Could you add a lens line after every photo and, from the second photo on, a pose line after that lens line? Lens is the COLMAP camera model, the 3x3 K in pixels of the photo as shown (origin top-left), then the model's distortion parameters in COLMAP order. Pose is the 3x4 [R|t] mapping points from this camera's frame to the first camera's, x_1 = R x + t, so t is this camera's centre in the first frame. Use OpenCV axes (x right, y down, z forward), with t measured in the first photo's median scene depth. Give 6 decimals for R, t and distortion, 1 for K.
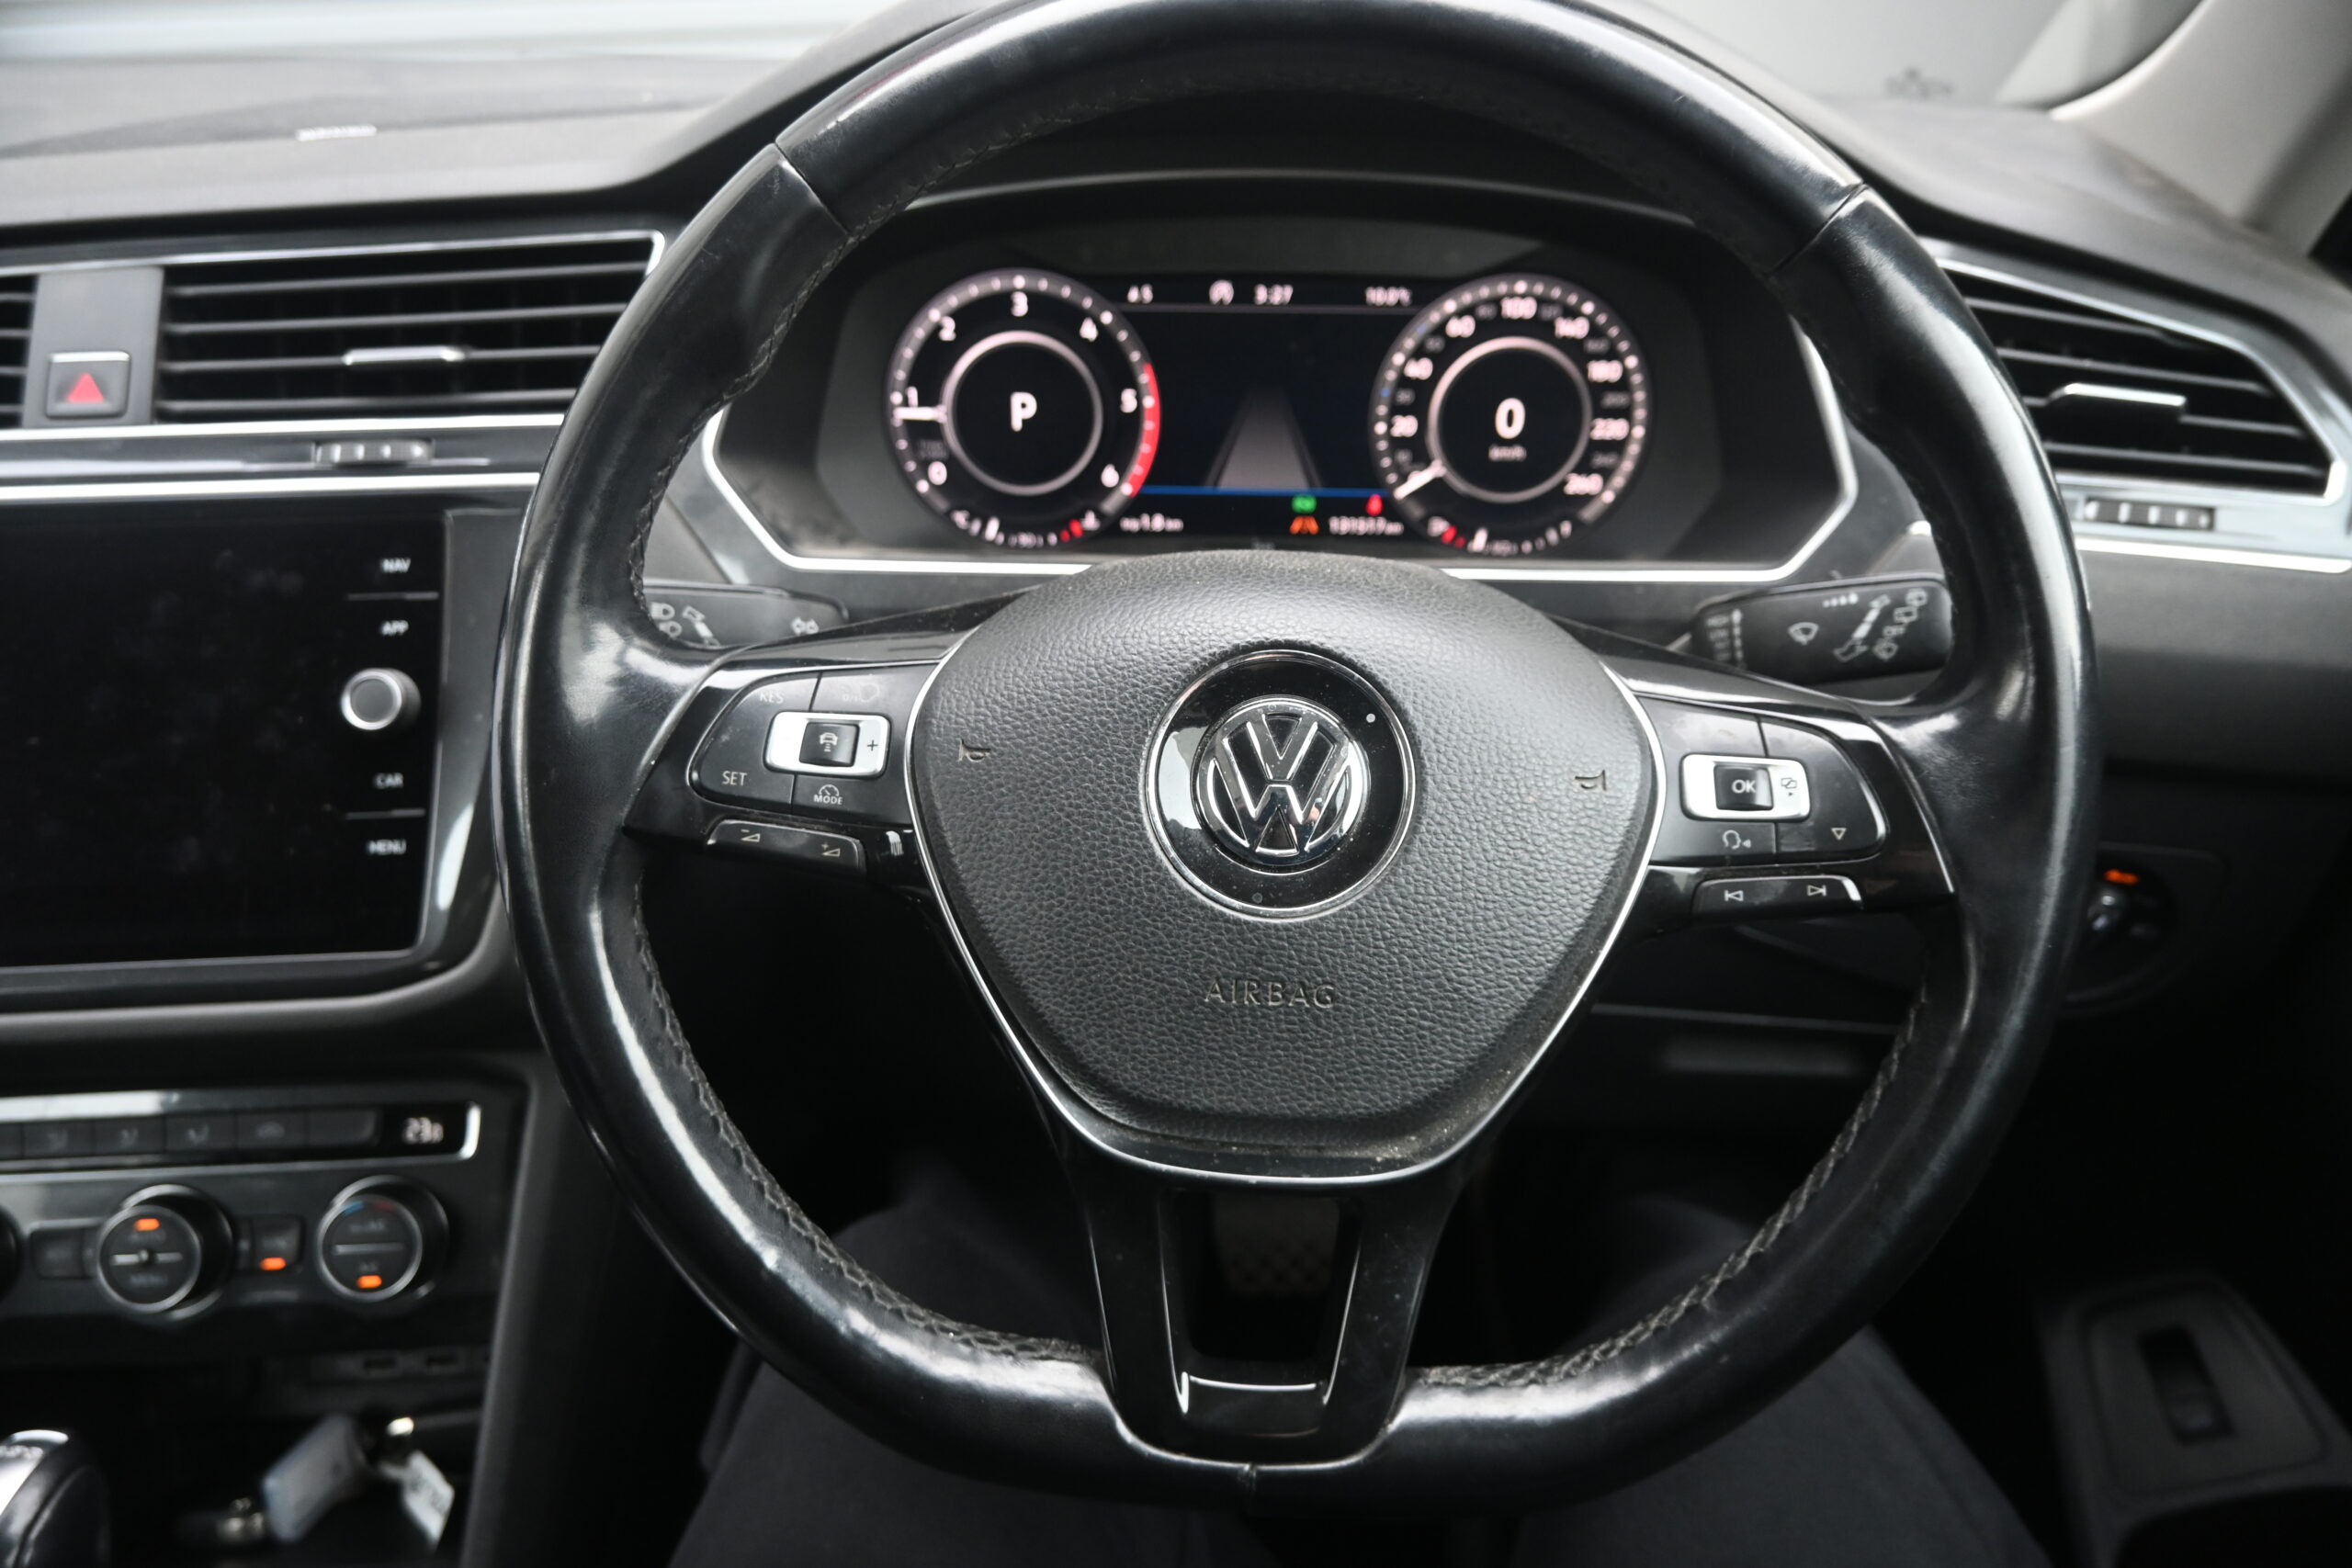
lens RADIAL K [[1617.6, 0, 1176.0], [0, 1617.6, 784.0], [0, 0, 1]] dist [-0.004105, -0.000102]
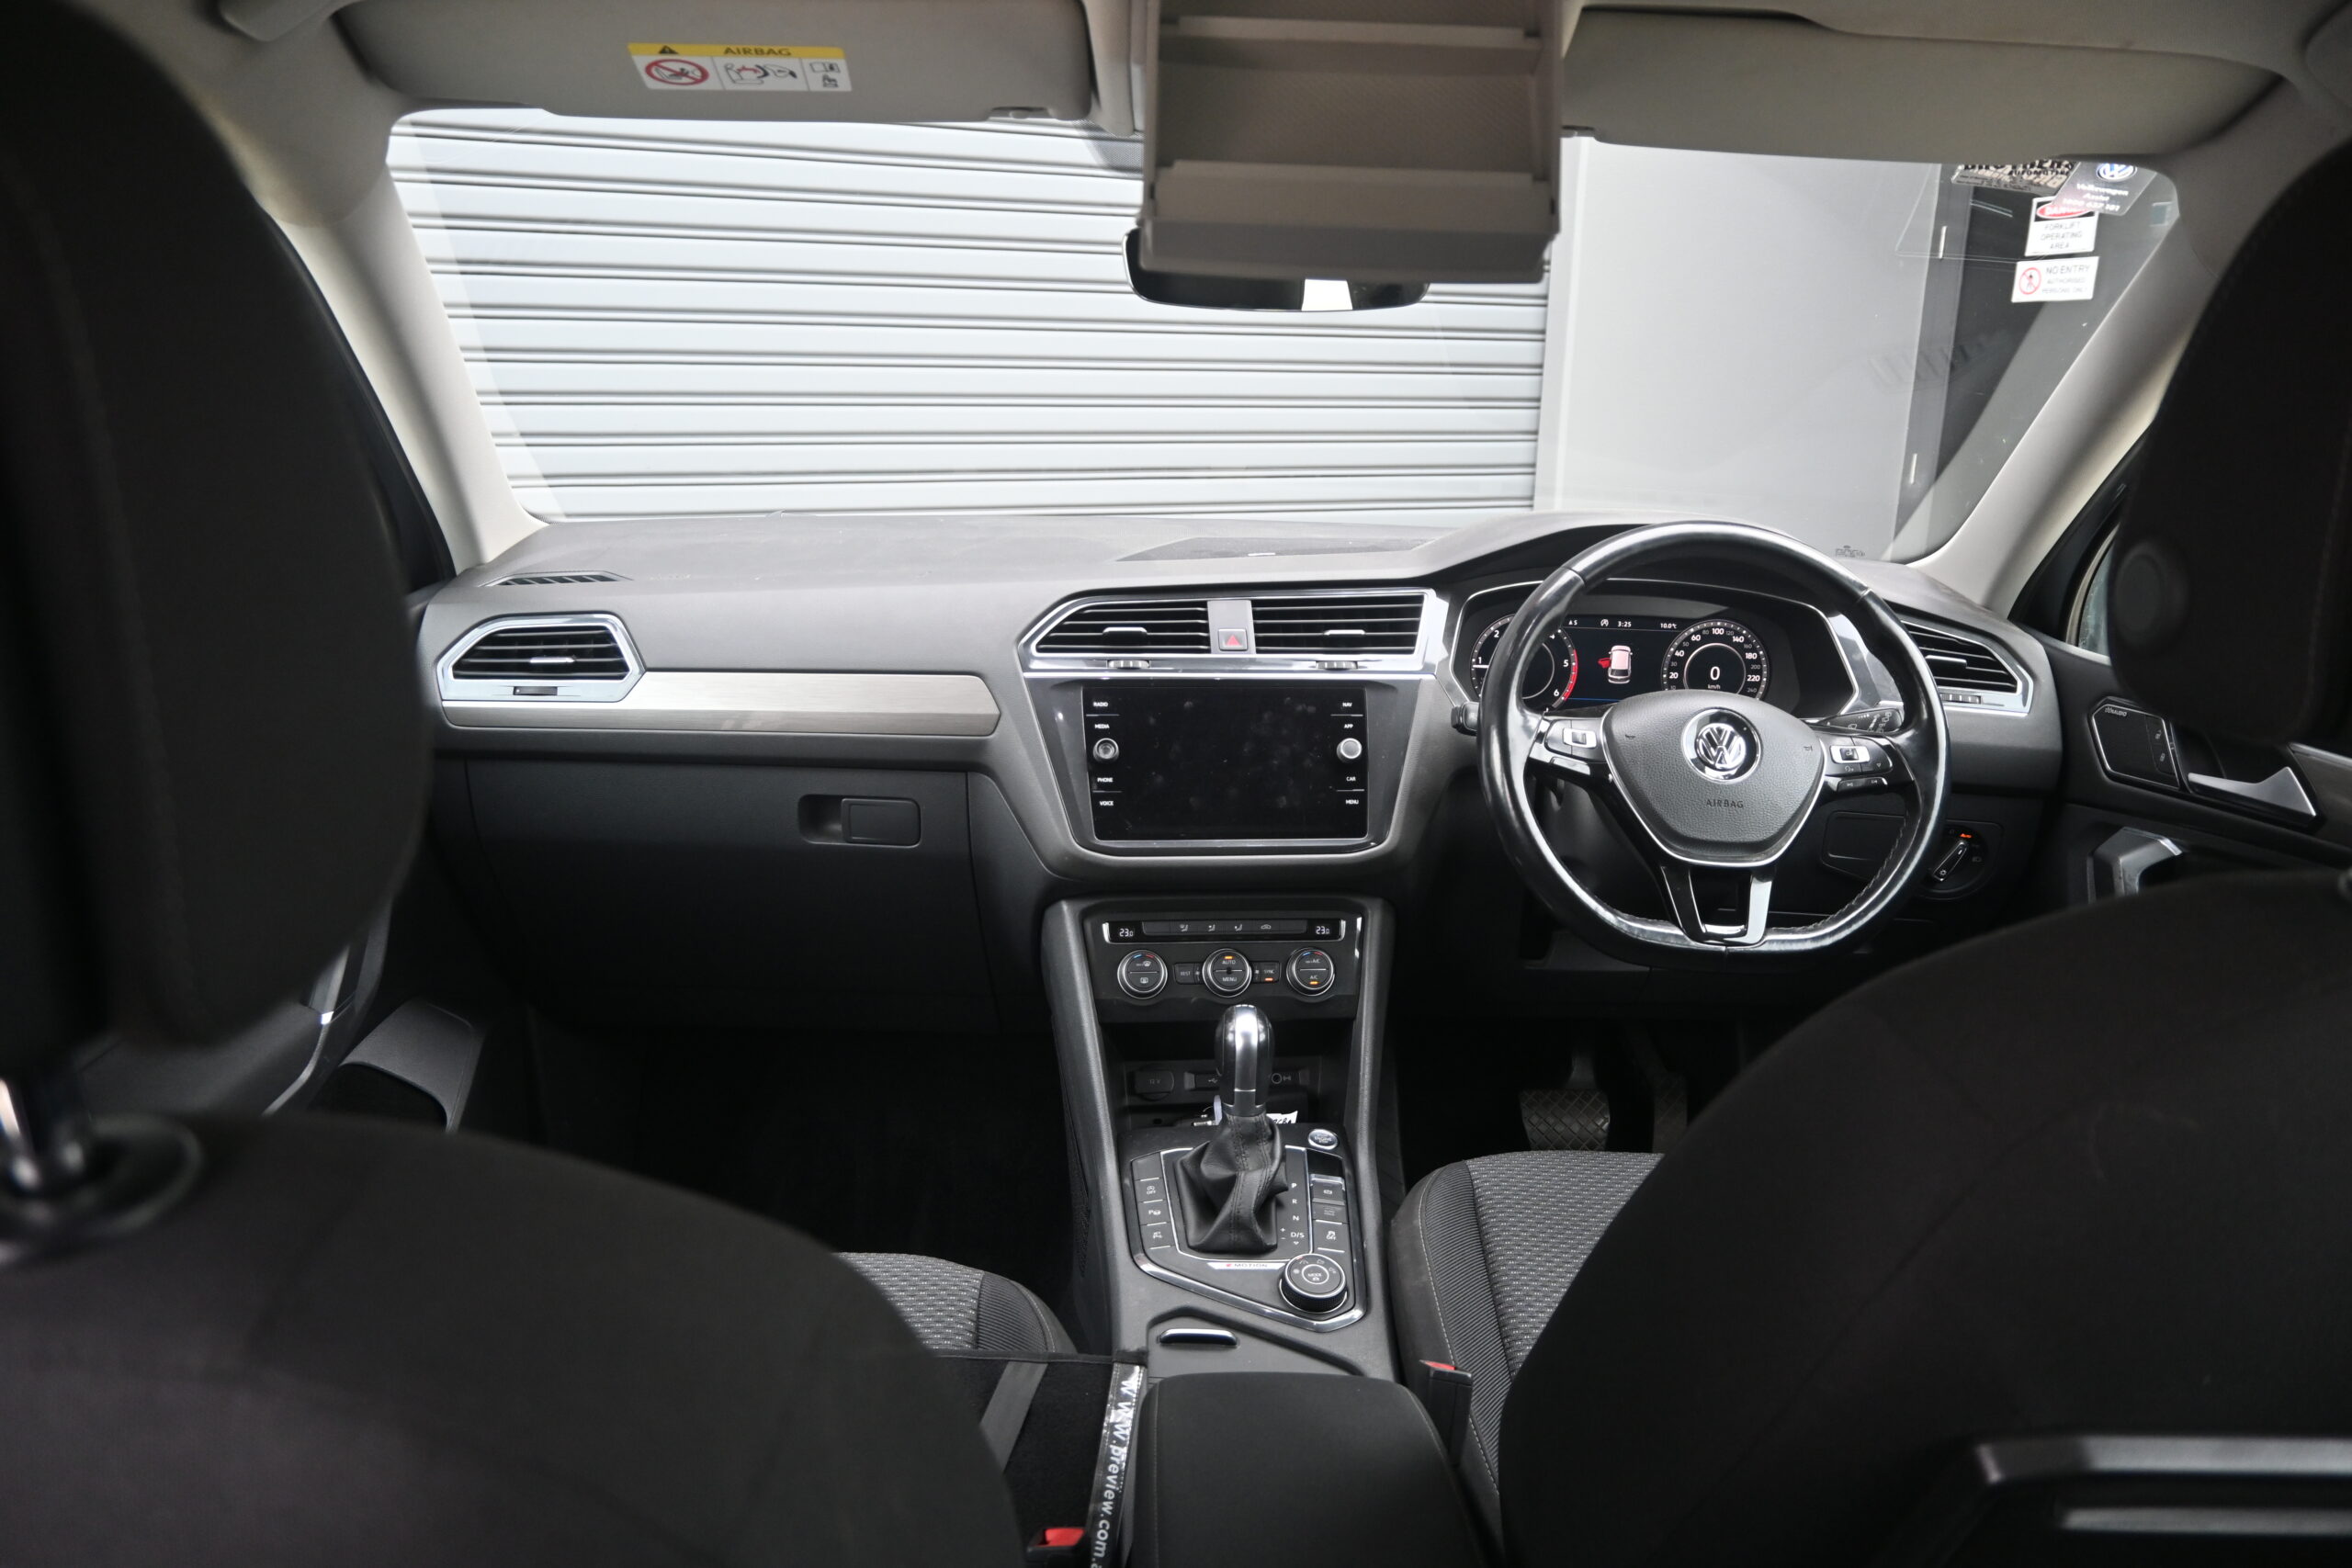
lens RADIAL K [[1596.5, 0, 1166.6], [0, 1596.5, 778.1], [0, 0, 1]] dist [-0.006607, -0.001745]
pose [[0.998057, 0.020723, 0.058764, -0.816943], [-0.006334, 0.971934, -0.235168, 0.542235], [-0.061988, 0.234339, 0.970177, -1.374305]]
